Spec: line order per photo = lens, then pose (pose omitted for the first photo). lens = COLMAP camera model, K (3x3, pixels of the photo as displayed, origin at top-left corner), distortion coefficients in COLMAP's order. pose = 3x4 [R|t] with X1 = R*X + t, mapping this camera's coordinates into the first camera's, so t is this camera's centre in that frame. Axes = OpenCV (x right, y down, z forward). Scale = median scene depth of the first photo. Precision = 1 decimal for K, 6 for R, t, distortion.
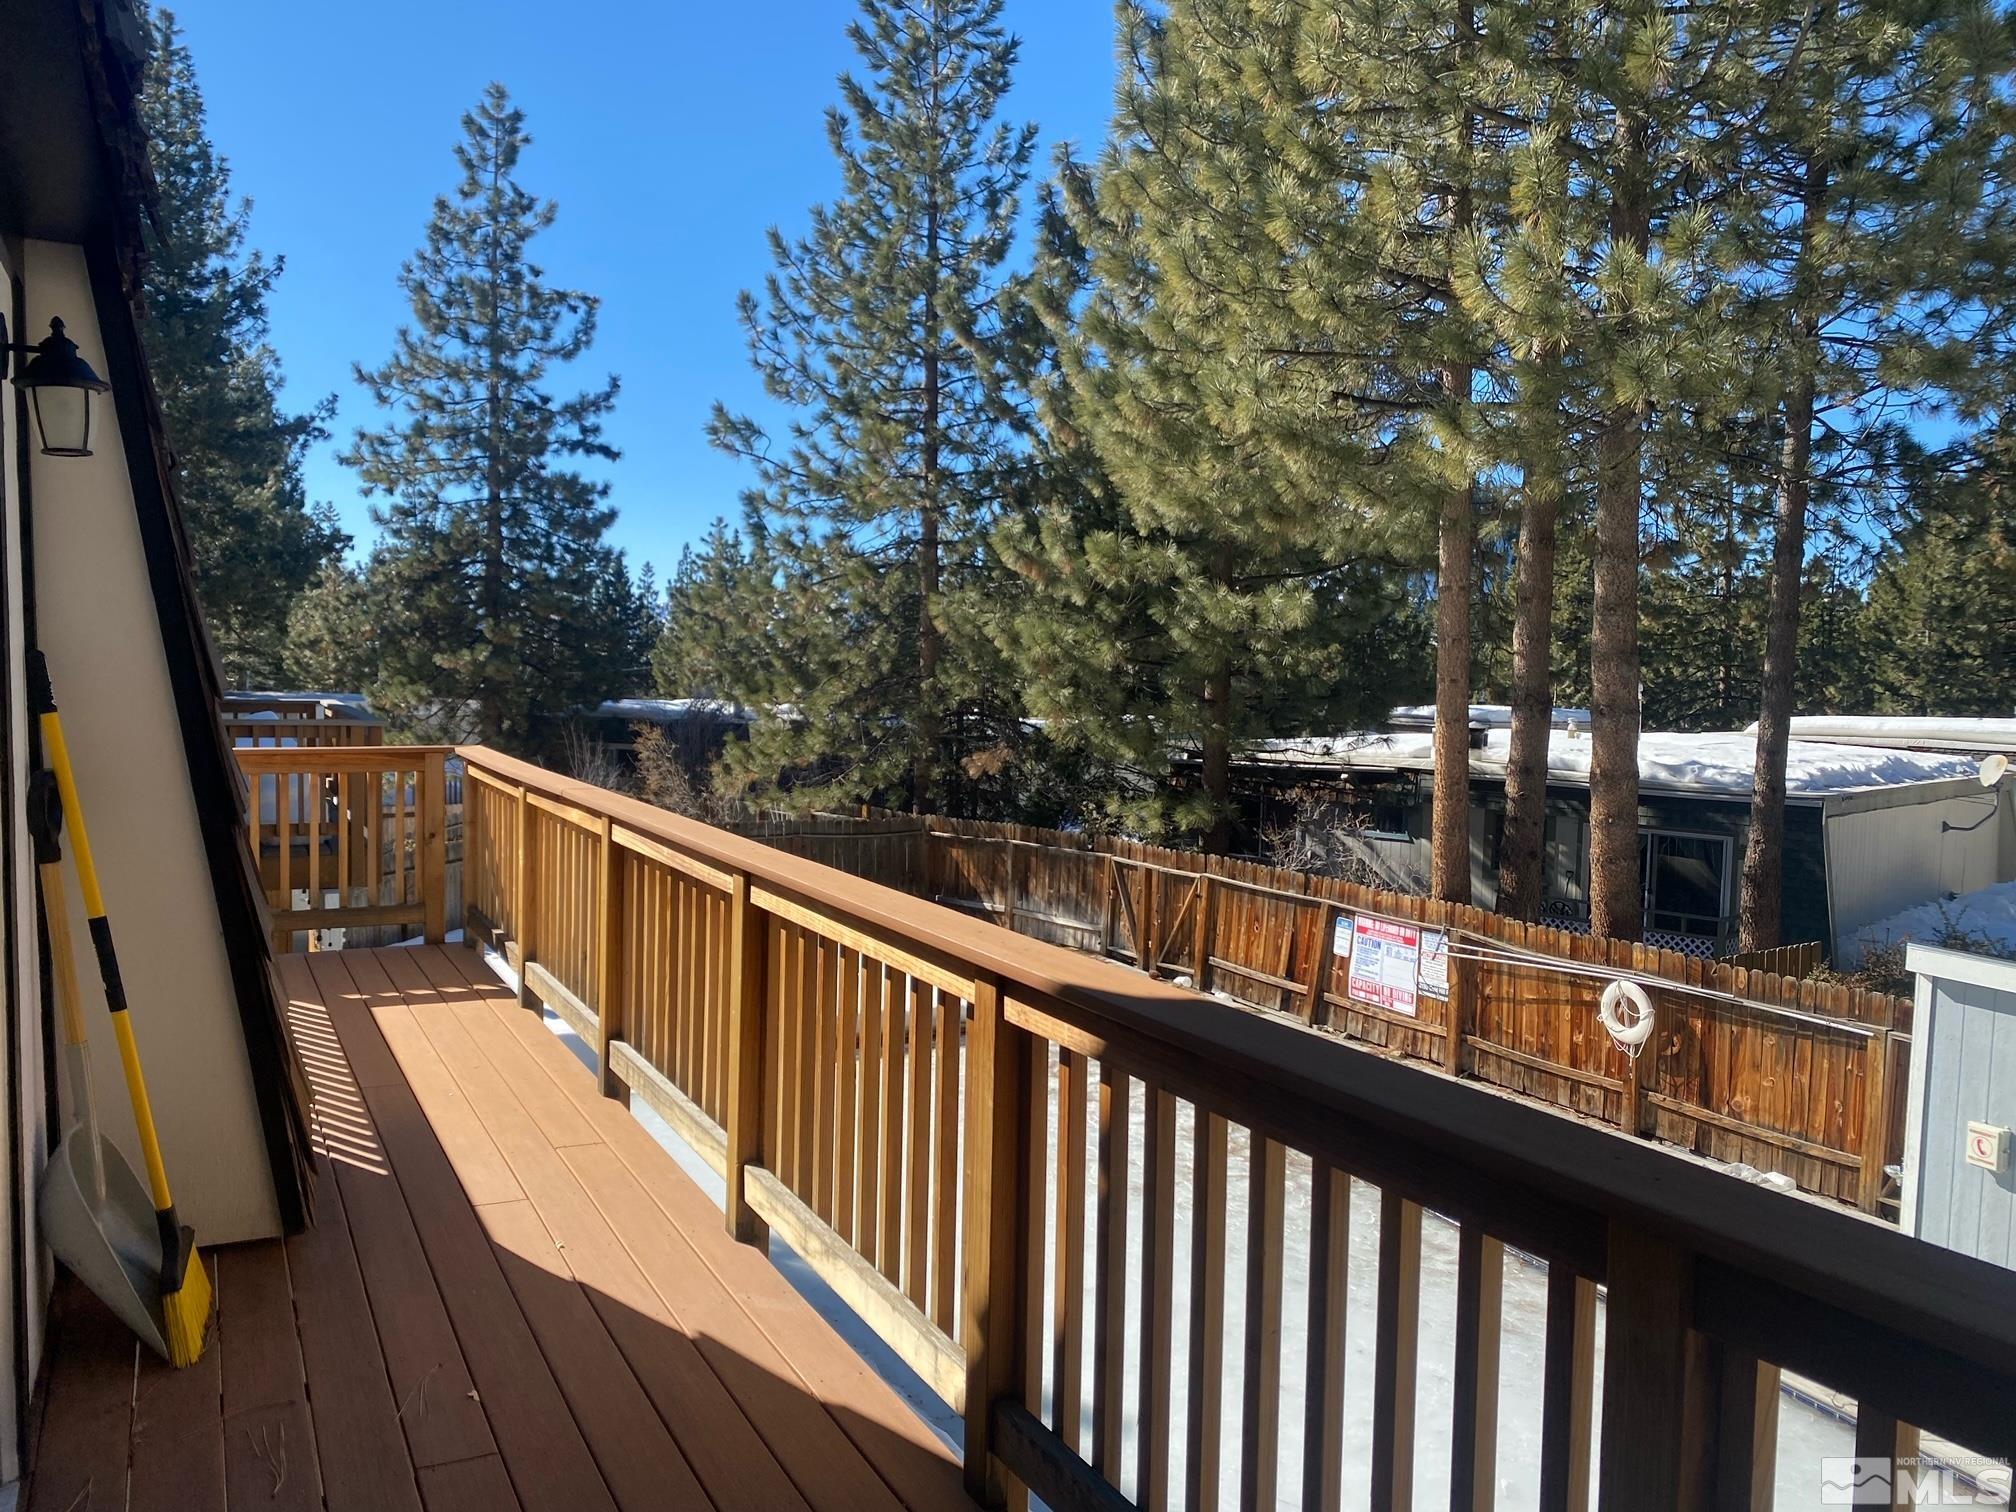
lens RADIAL K [[1534.2, 0, 1007.4], [0, 1534.2, 730.2], [0, 0, 1]] dist [0.125802, -0.232504]
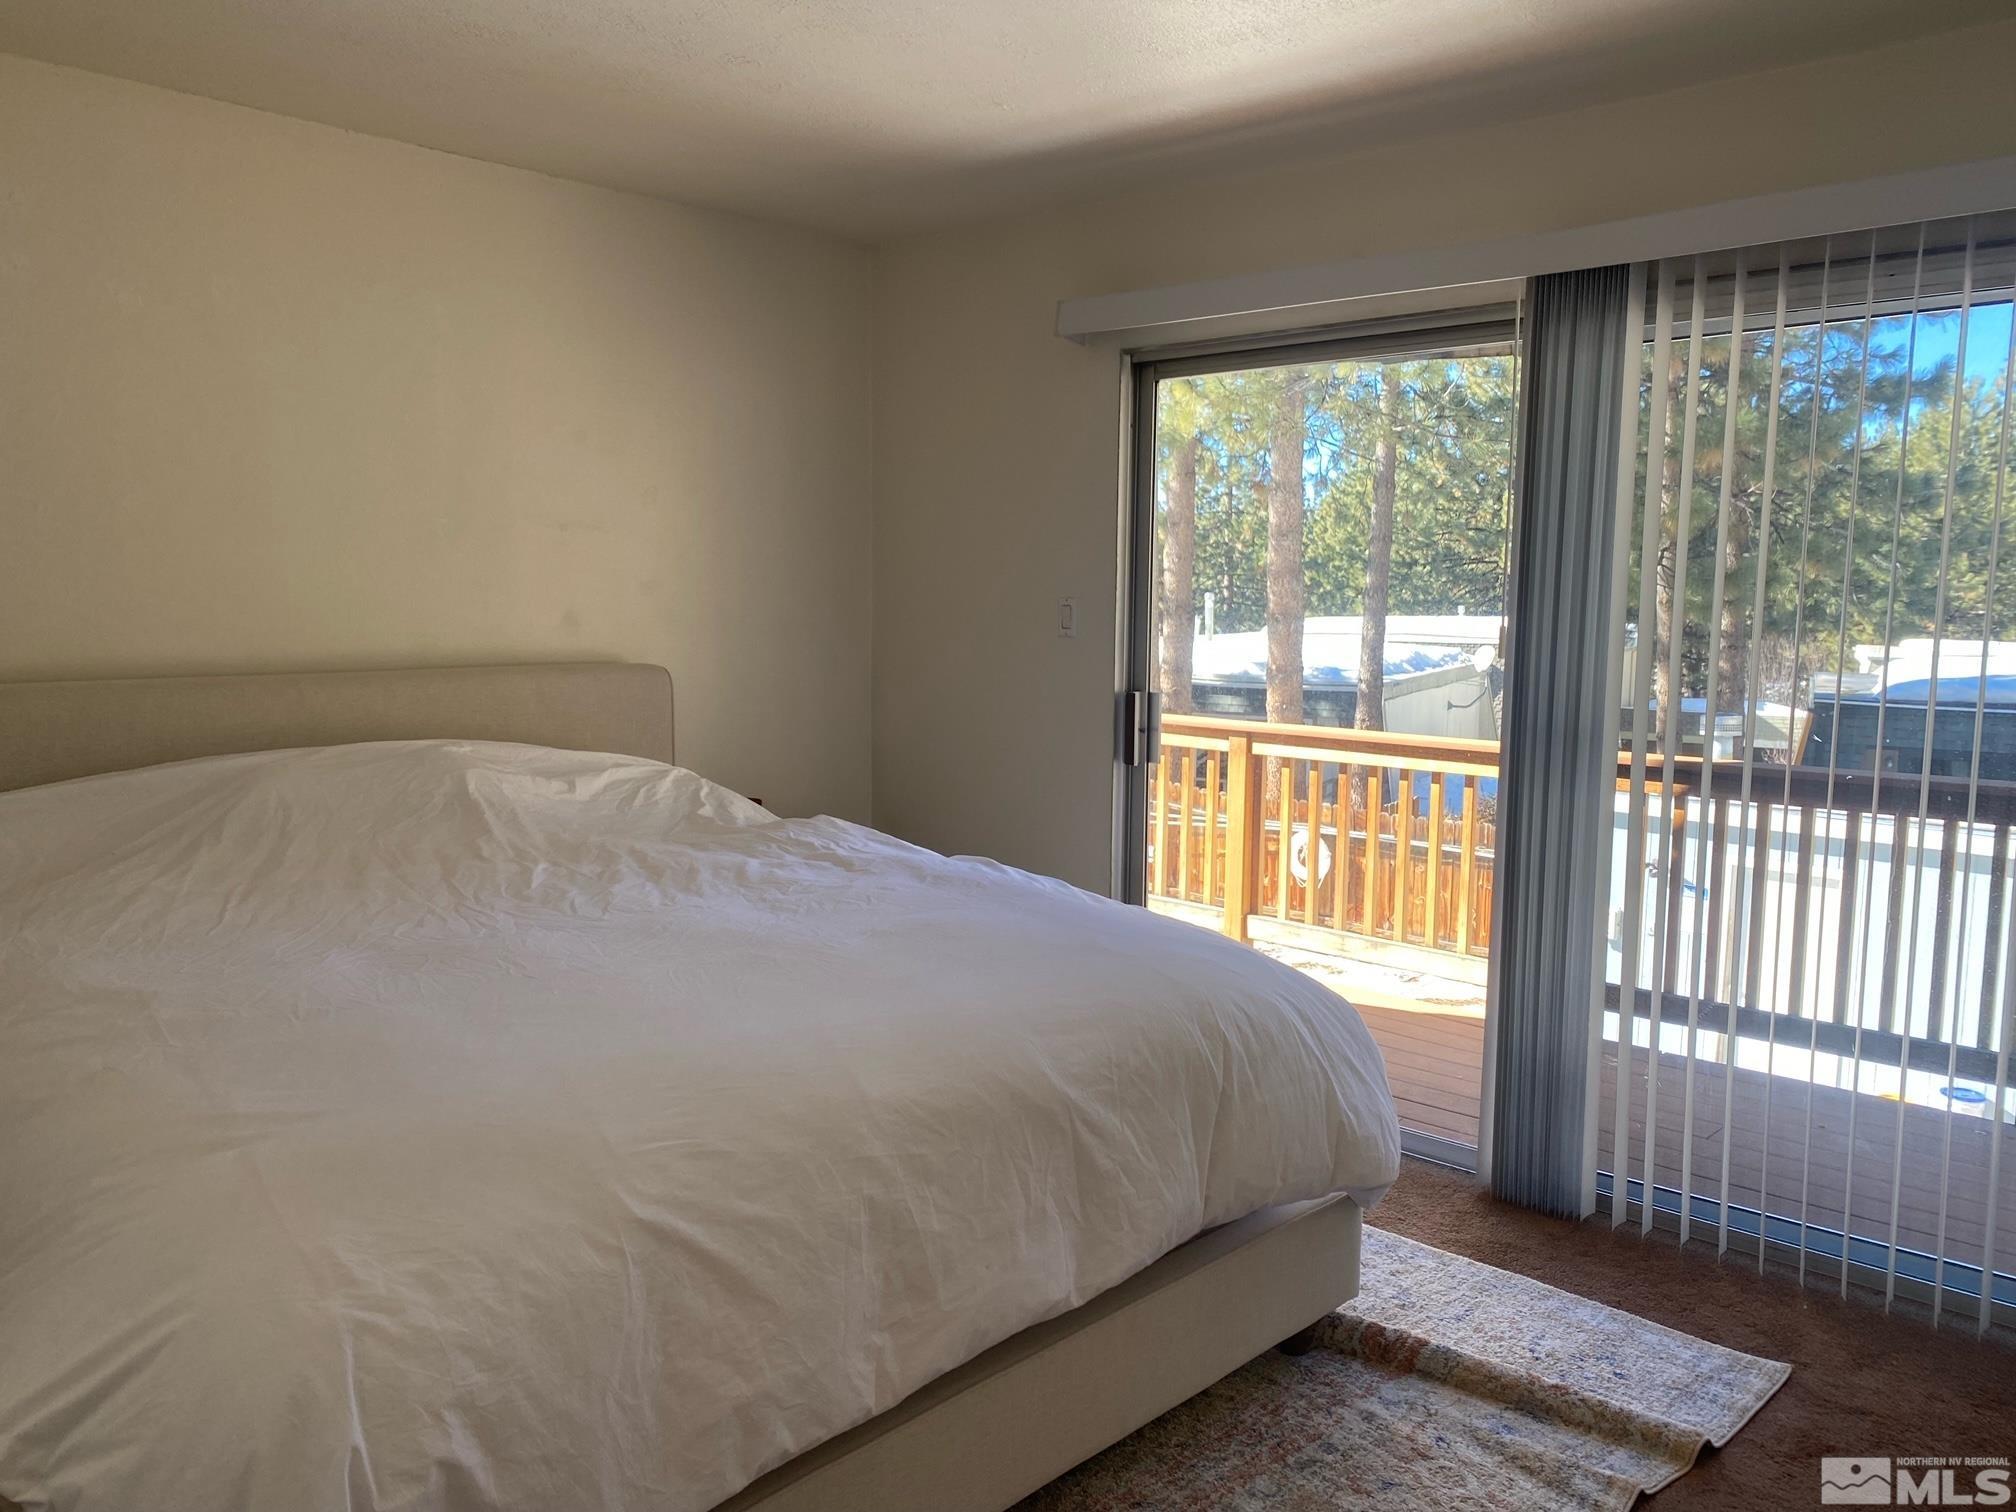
lens RADIAL K [[1544.3, 0, 1008.0], [0, 1544.3, 756.0], [0, 0, 1]] dist [0.123725, -0.236465]
pose [[0.946093, -0.046441, 0.320549, -0.130118], [0.022540, 0.996708, 0.077878, -0.002339], [-0.323111, -0.066455, 0.944025, -0.059918]]
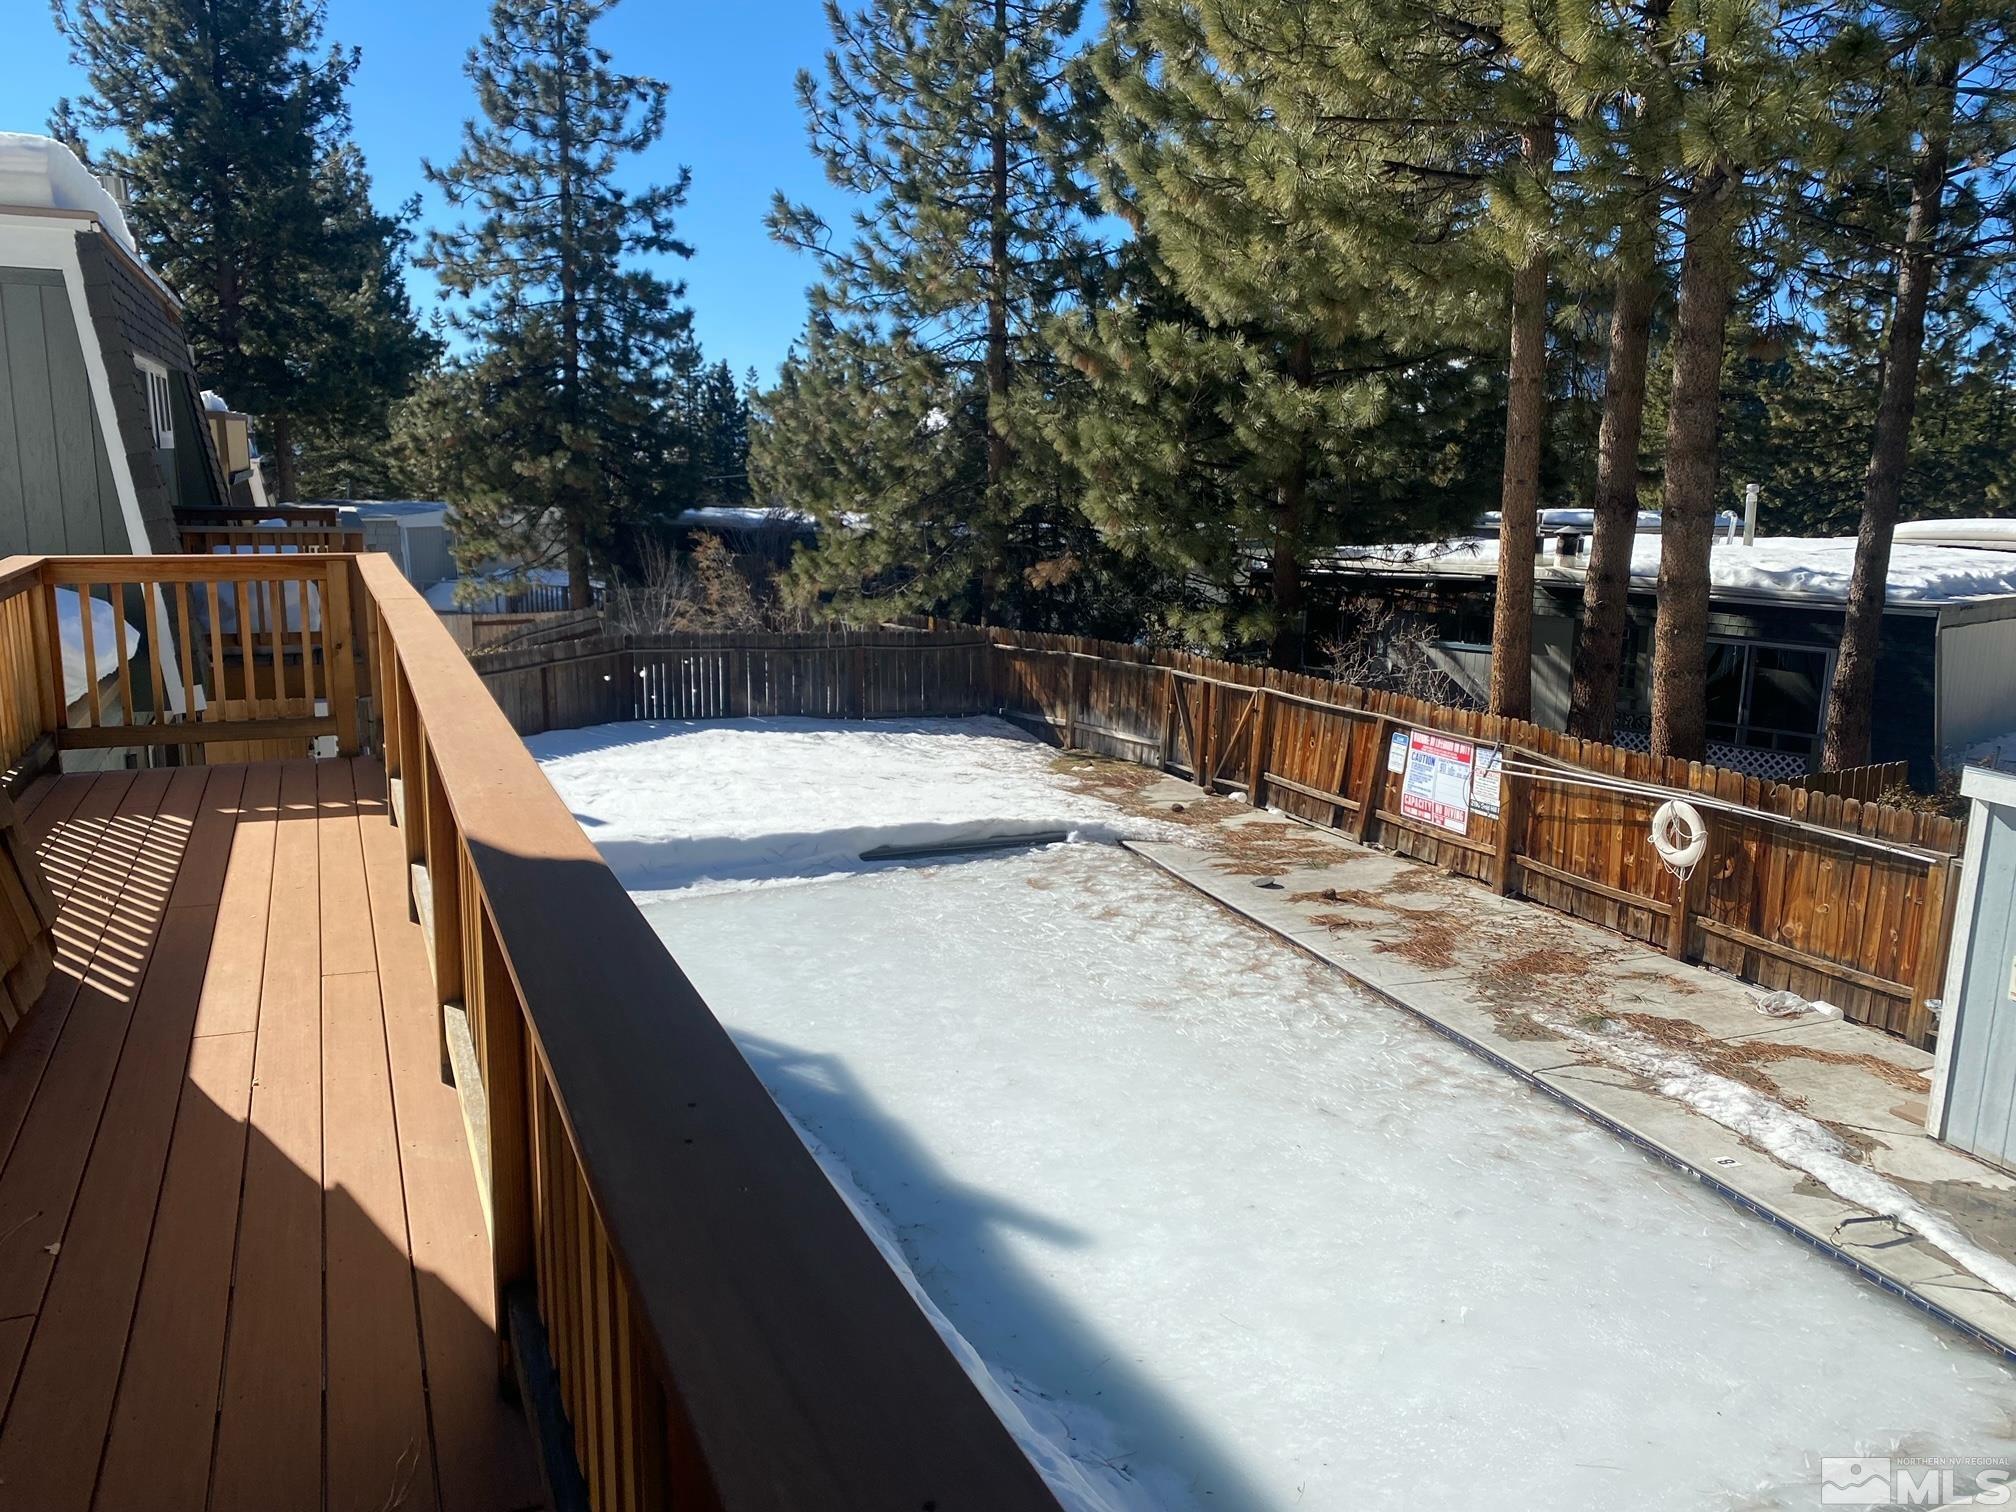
lens RADIAL K [[1554.5, 0, 1001.7], [0, 1554.5, 731.4], [0, 0, 1]] dist [0.069925, -0.100153]
pose [[0.996861, 0.007373, -0.078826, 0.034598], [0.002341, 0.992475, 0.122428, 0.000724], [0.079135, -0.122229, 0.989342, 0.016454]]
